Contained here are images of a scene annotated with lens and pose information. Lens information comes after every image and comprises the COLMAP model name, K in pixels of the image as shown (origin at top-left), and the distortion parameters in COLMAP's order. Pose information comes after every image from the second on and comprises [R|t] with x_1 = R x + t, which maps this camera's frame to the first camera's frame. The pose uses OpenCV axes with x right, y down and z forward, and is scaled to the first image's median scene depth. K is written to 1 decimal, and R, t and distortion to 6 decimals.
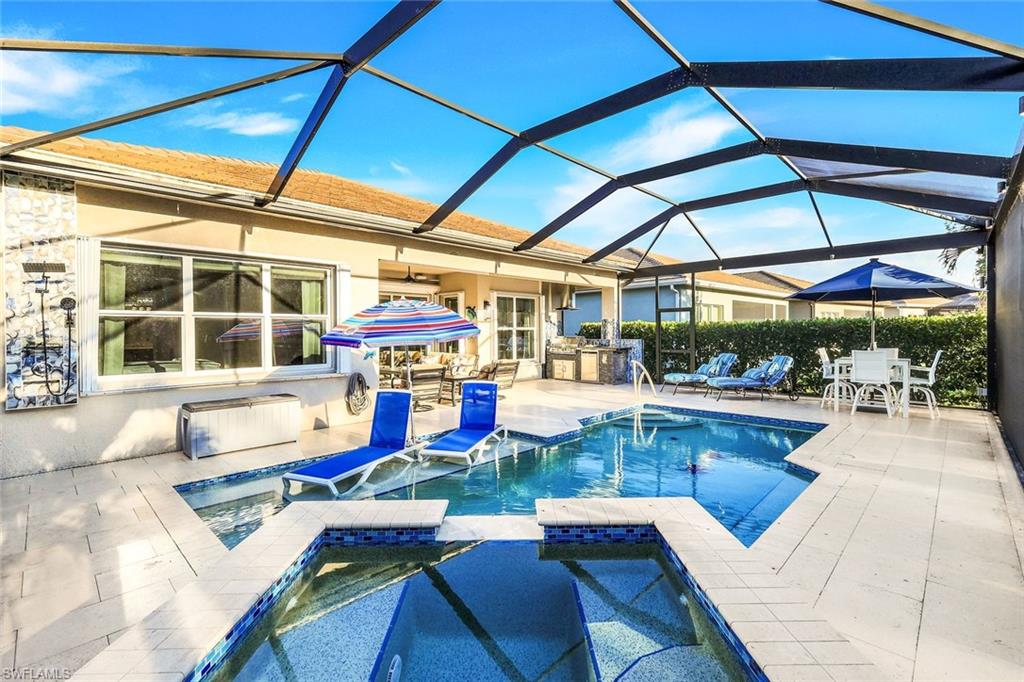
lens RADIAL K [[453.0, 0, 514.5], [0, 453.0, 336.2], [0, 0, 1]] dist [-0.000530, 0.000571]
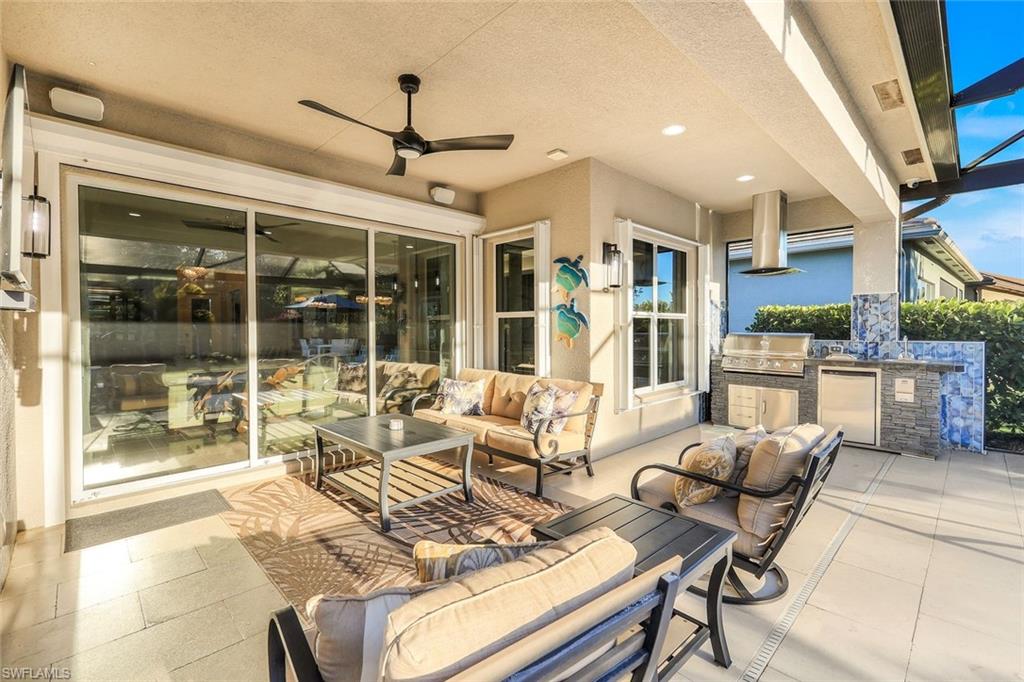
lens RADIAL K [[453.0, 0, 514.5], [0, 453.0, 336.2], [0, 0, 1]] dist [-0.000530, 0.000571]
pose [[0.999852, 0.002601, -0.017000, -0.128630], [-0.002440, 0.999952, 0.009489, -0.000615], [0.017024, -0.009446, 0.999810, 0.564719]]
